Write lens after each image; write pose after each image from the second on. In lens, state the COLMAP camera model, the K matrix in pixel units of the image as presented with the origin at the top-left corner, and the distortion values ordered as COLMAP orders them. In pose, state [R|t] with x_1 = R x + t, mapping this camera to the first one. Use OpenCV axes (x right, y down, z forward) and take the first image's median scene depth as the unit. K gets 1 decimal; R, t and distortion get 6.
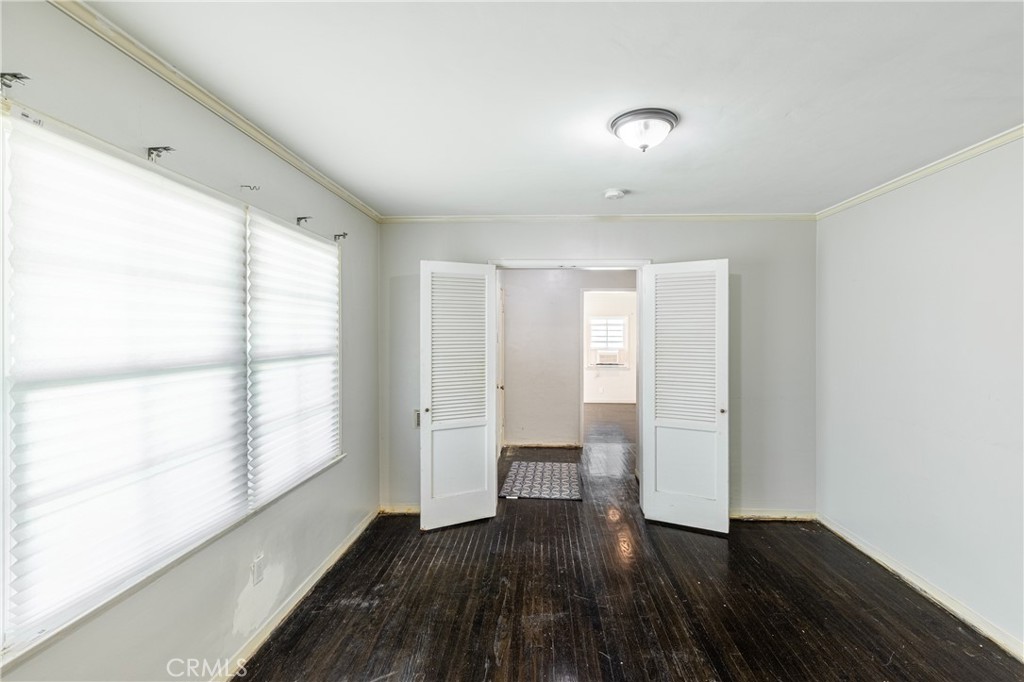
lens RADIAL K [[461.6, 0, 511.0], [0, 461.6, 336.9], [0, 0, 1]] dist [0.005992, -0.001473]
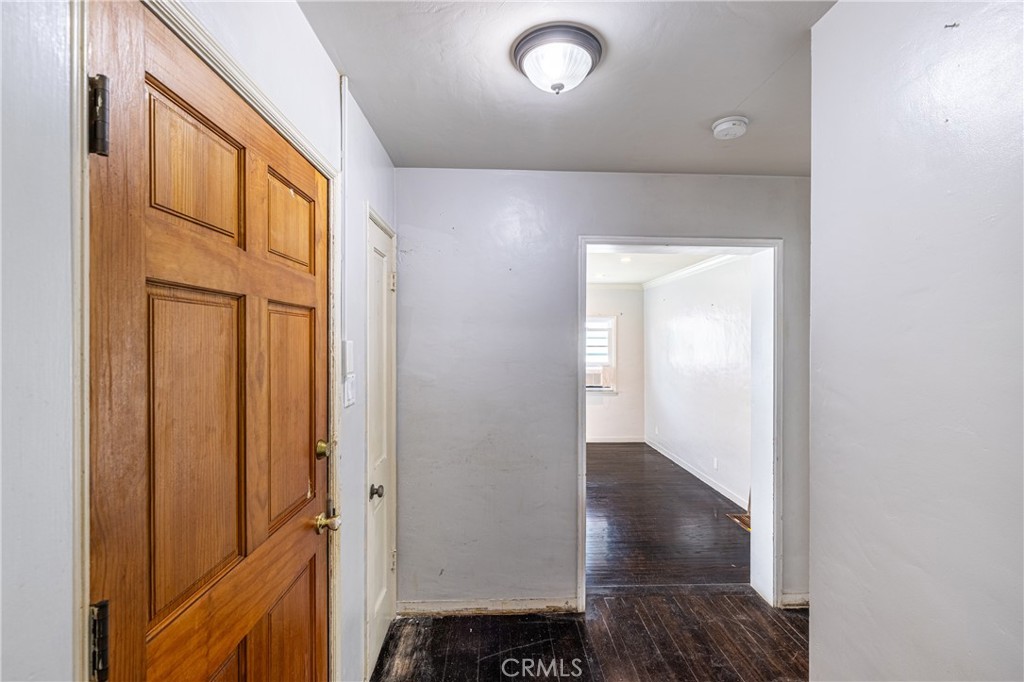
lens RADIAL K [[461.6, 0, 511.5], [0, 461.6, 344.0], [0, 0, 1]] dist [0.005992, -0.001473]
pose [[0.994859, -0.001293, 0.101259, 0.033105], [0.001737, 0.999989, -0.004298, -0.003151], [-0.101252, 0.004452, 0.994851, 0.414462]]
